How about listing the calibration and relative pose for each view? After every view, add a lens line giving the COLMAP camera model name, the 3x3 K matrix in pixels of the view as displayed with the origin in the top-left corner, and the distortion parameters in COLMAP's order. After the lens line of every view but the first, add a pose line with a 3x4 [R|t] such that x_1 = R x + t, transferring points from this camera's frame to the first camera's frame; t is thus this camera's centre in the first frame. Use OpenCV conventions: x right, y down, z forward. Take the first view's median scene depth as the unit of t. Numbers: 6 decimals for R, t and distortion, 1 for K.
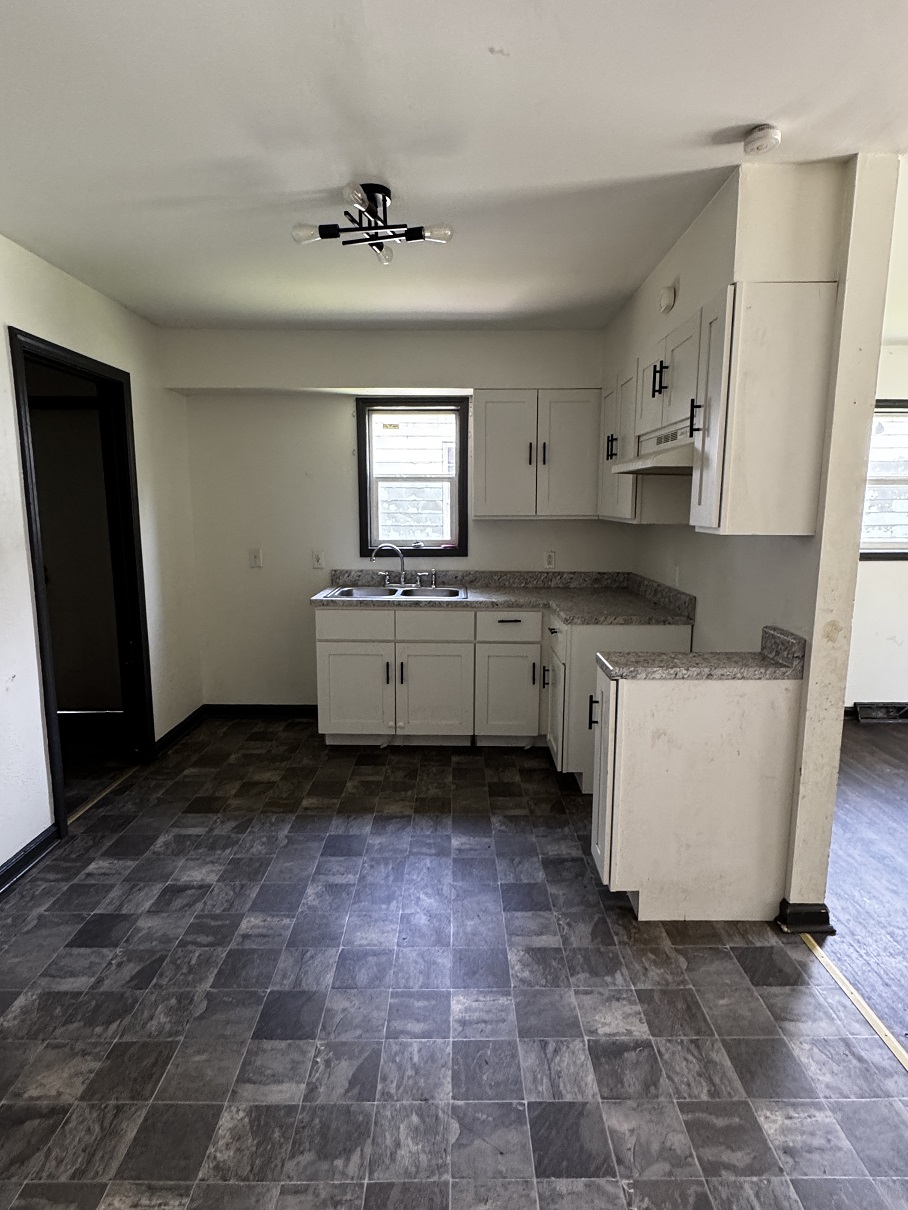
lens RADIAL K [[631.9, 0, 455.8], [0, 631.9, 601.8], [0, 0, 1]] dist [-0.005035, -0.000215]
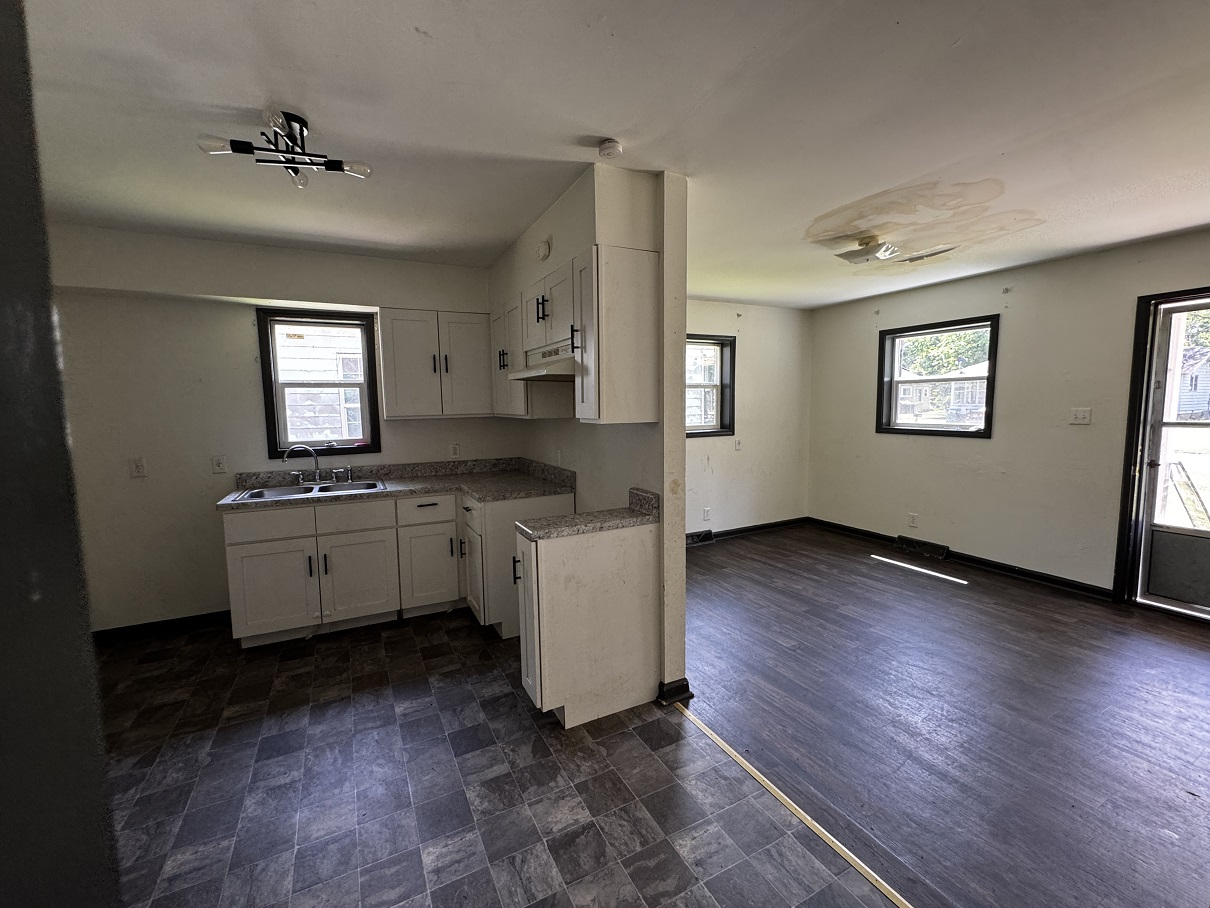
lens RADIAL K [[503.5, 0, 605.0], [0, 503.5, 454.0], [0, 0, 1]] dist [-0.004753, 0.000379]
pose [[0.889217, -0.061168, 0.453378, -0.063492], [0.087440, 0.995475, -0.037191, -0.000045], [-0.449052, 0.072714, 0.890542, 0.026551]]
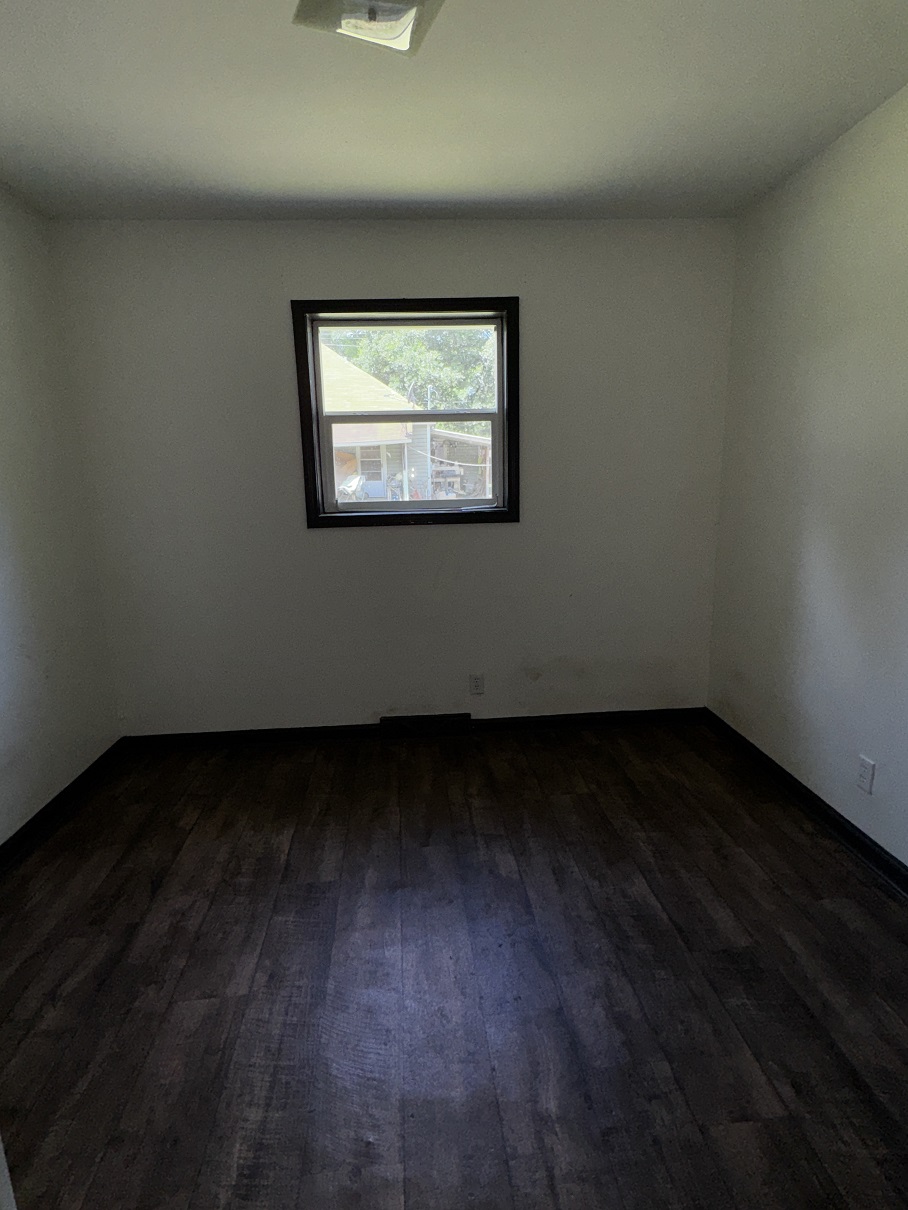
lens RADIAL K [[631.9, 0, 455.8], [0, 631.9, 601.8], [0, 0, 1]] dist [-0.005035, -0.000215]
pose [[0.996853, -0.040231, 0.068307, 1.312440], [0.035894, 0.997331, 0.063574, -0.043487], [-0.070682, -0.060922, 0.995637, 0.481193]]
